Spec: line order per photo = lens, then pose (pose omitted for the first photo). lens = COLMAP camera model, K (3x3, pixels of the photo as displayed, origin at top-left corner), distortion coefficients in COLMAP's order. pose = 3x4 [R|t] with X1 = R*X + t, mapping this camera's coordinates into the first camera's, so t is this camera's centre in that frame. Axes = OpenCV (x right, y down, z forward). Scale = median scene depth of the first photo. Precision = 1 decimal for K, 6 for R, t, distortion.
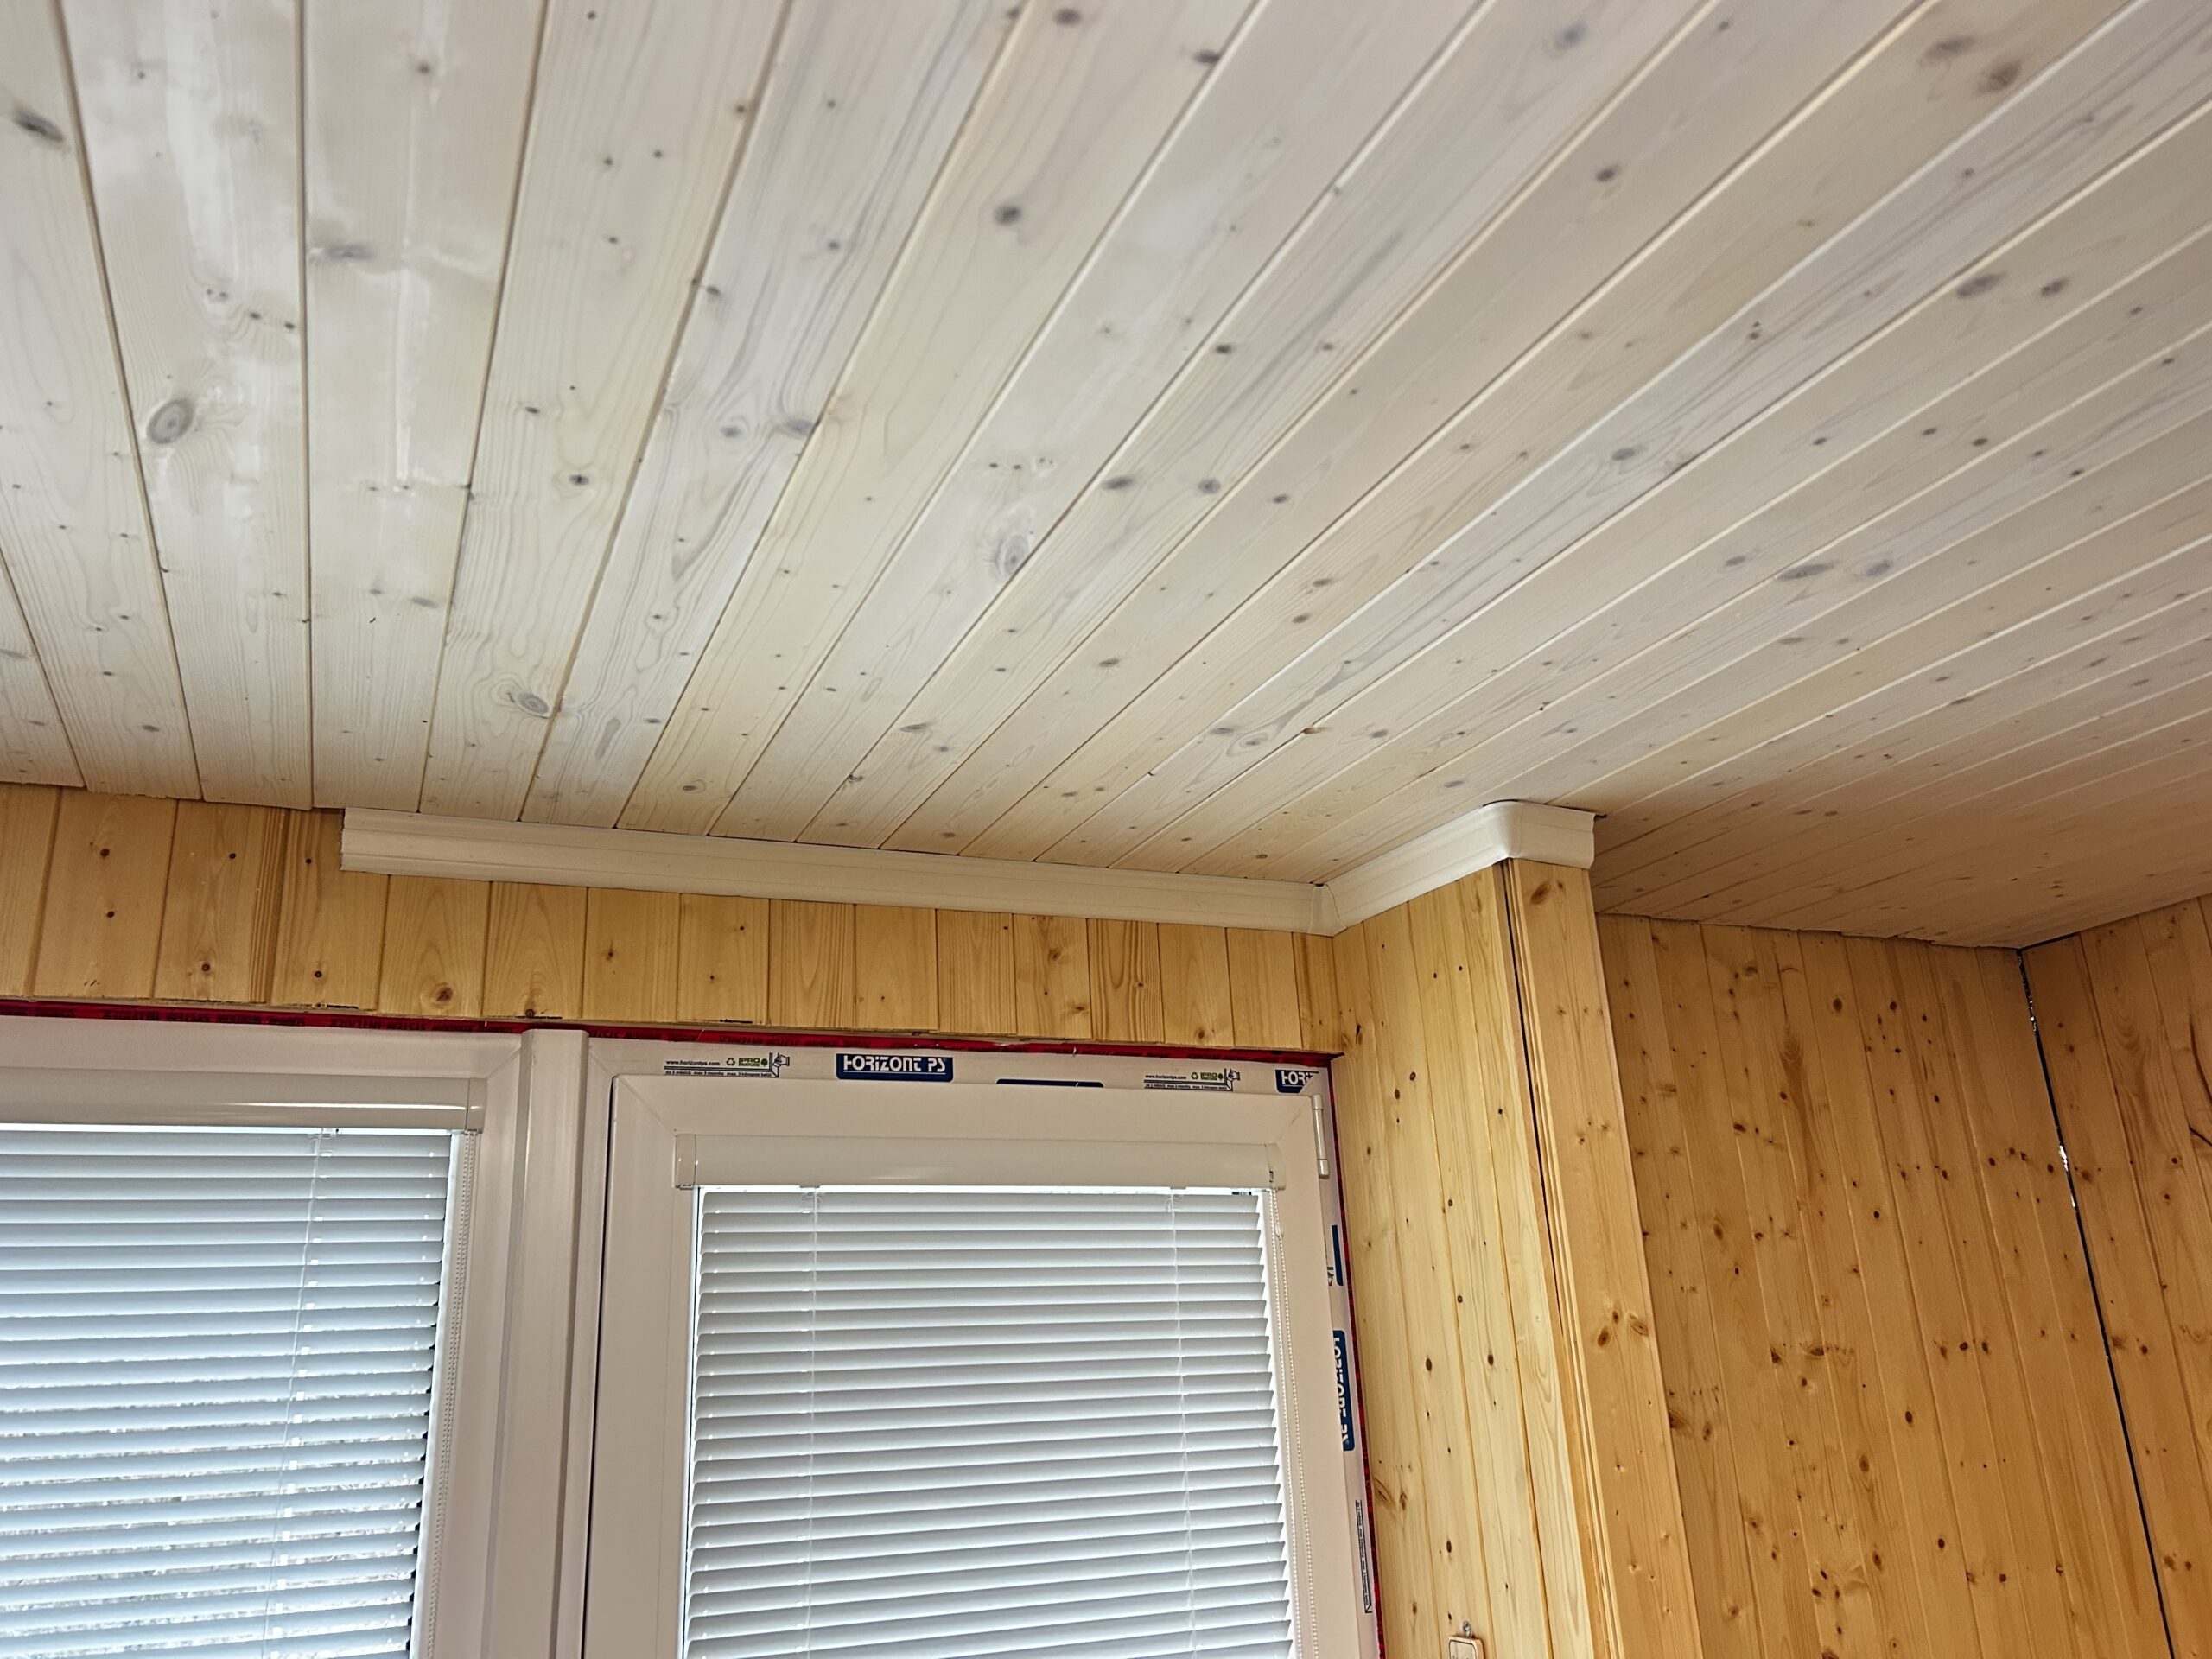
lens RADIAL K [[1701.7, 0, 1107.8], [0, 1701.7, 824.5], [0, 0, 1]] dist [0.031072, -0.005456]
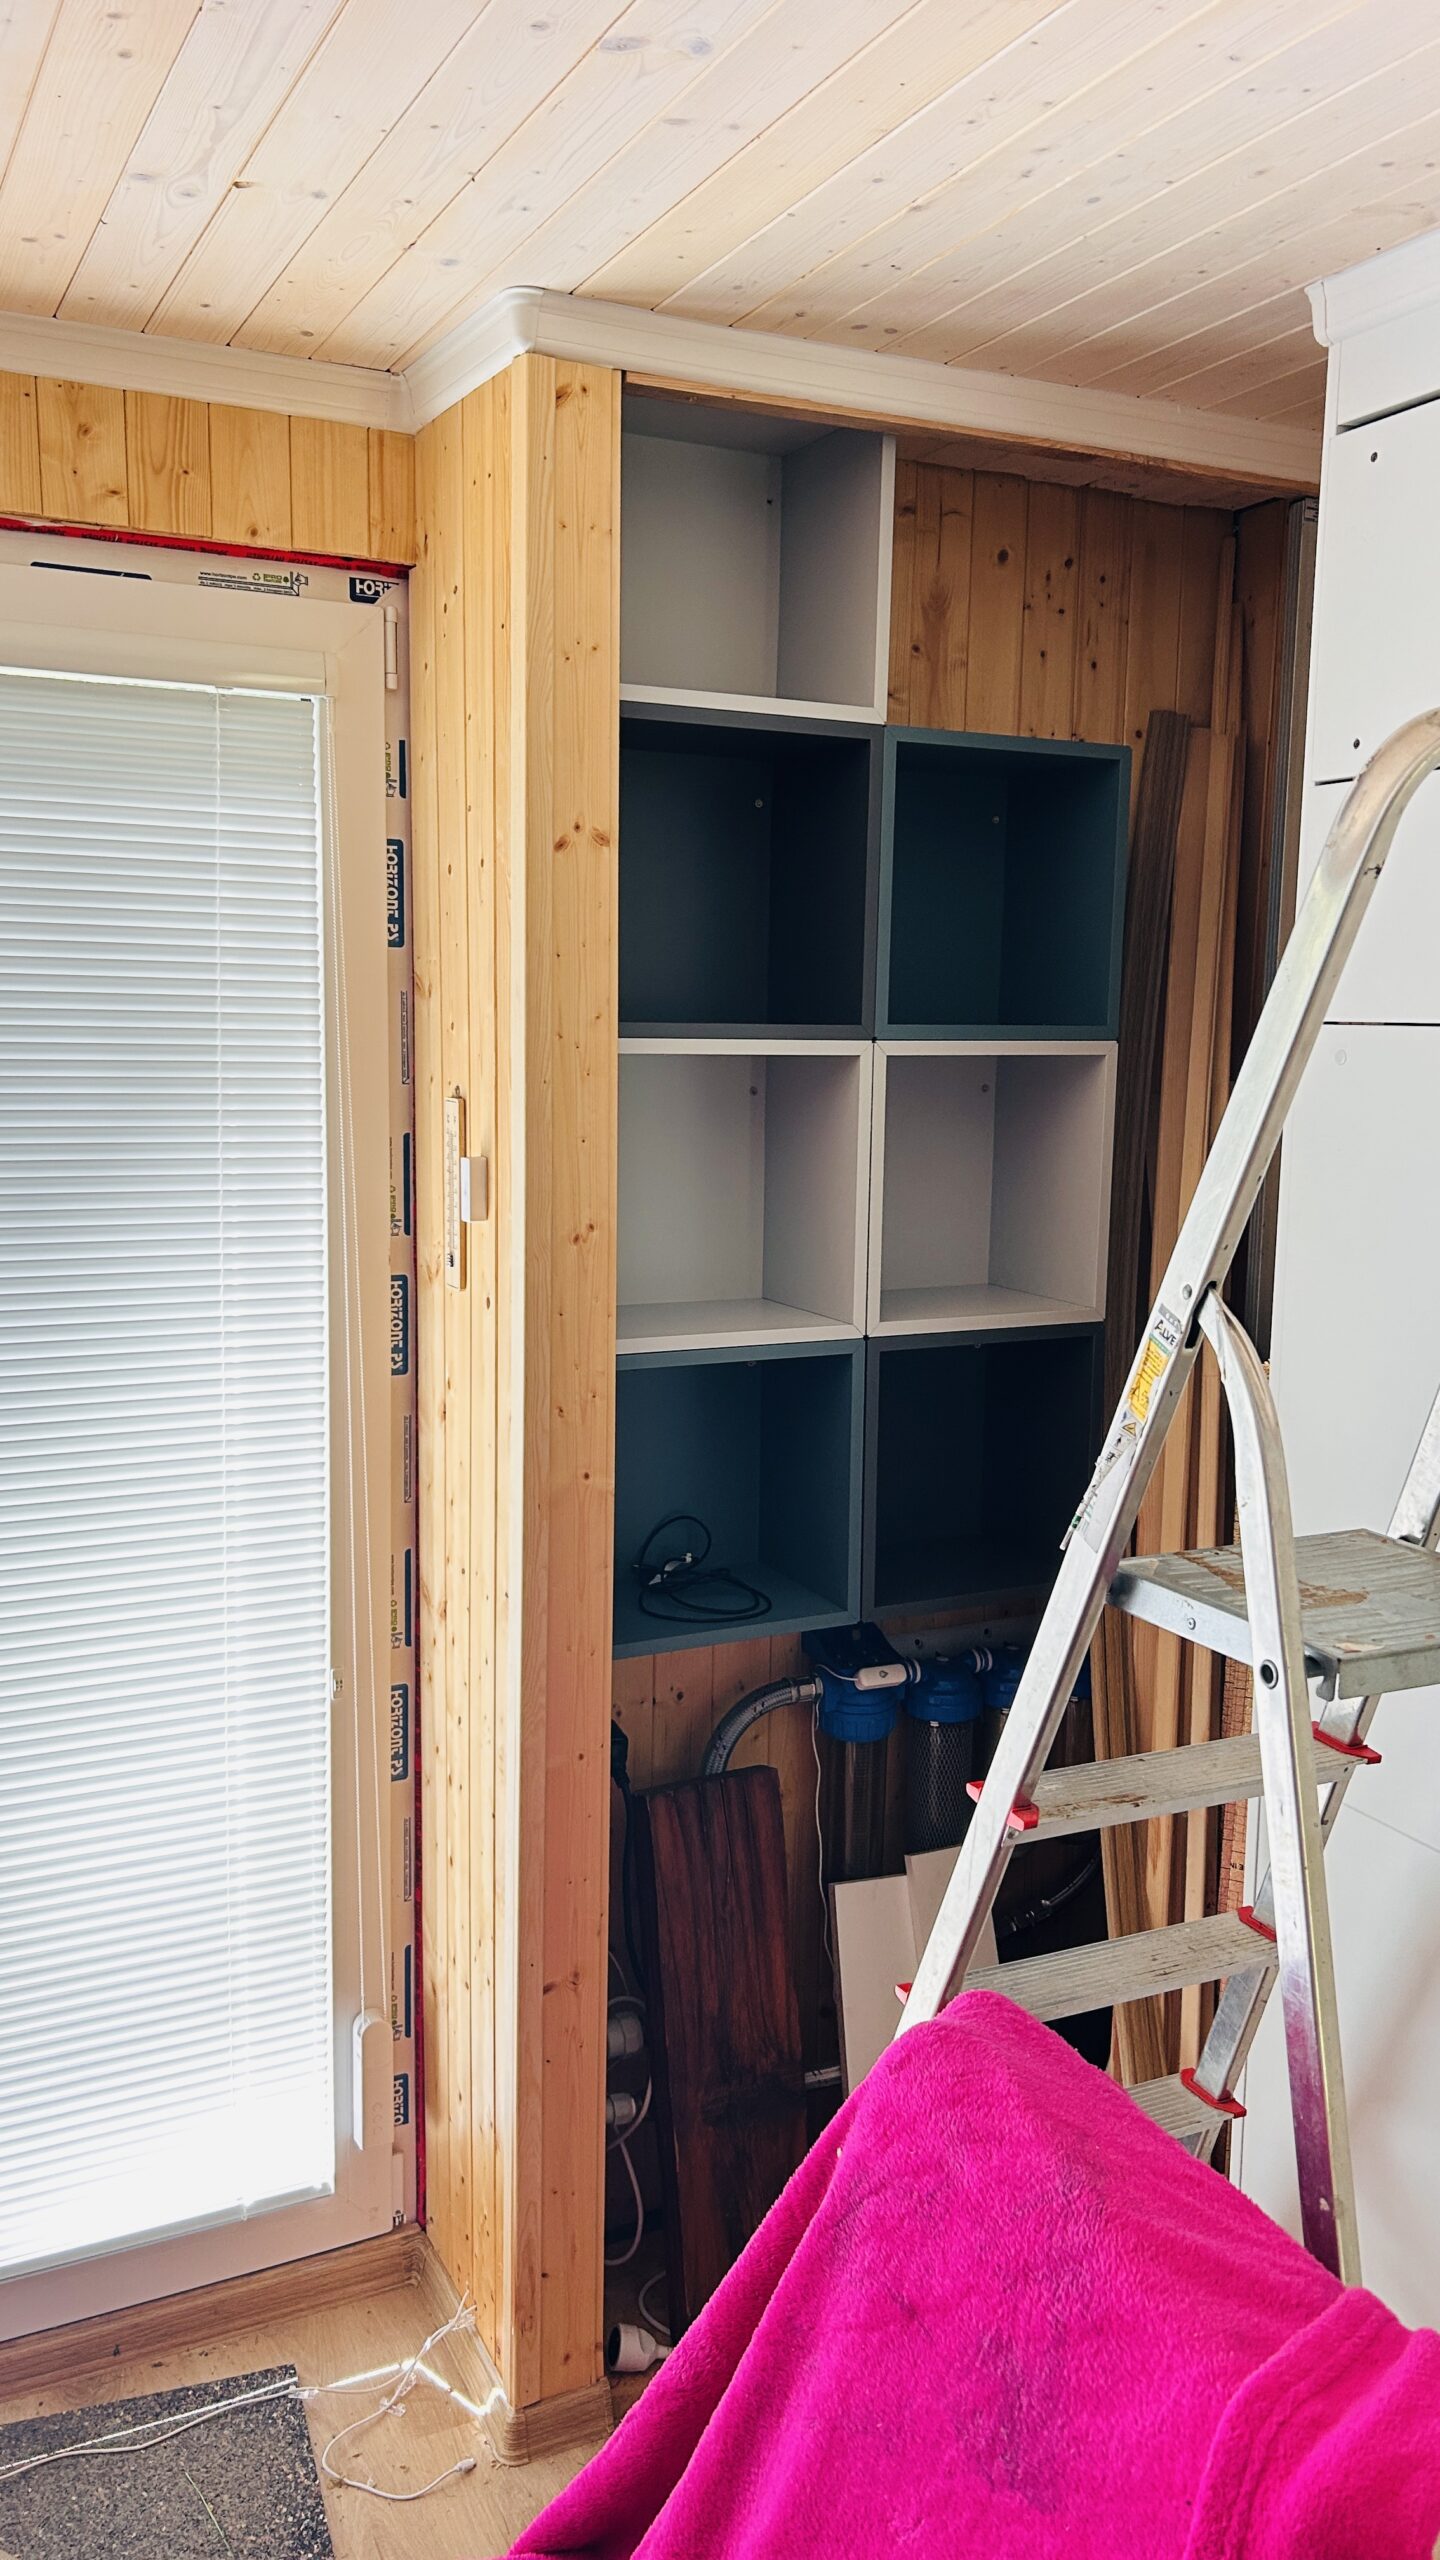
lens RADIAL K [[1952.6, 0, 718.2], [0, 1952.6, 1289.3], [0, 0, 1]] dist [0.015787, 0.005750]
pose [[0.997067, 0.051971, 0.056180, 0.276567], [-0.071703, 0.890970, 0.448364, -0.013065], [-0.026753, -0.451078, 0.892084, -0.209549]]
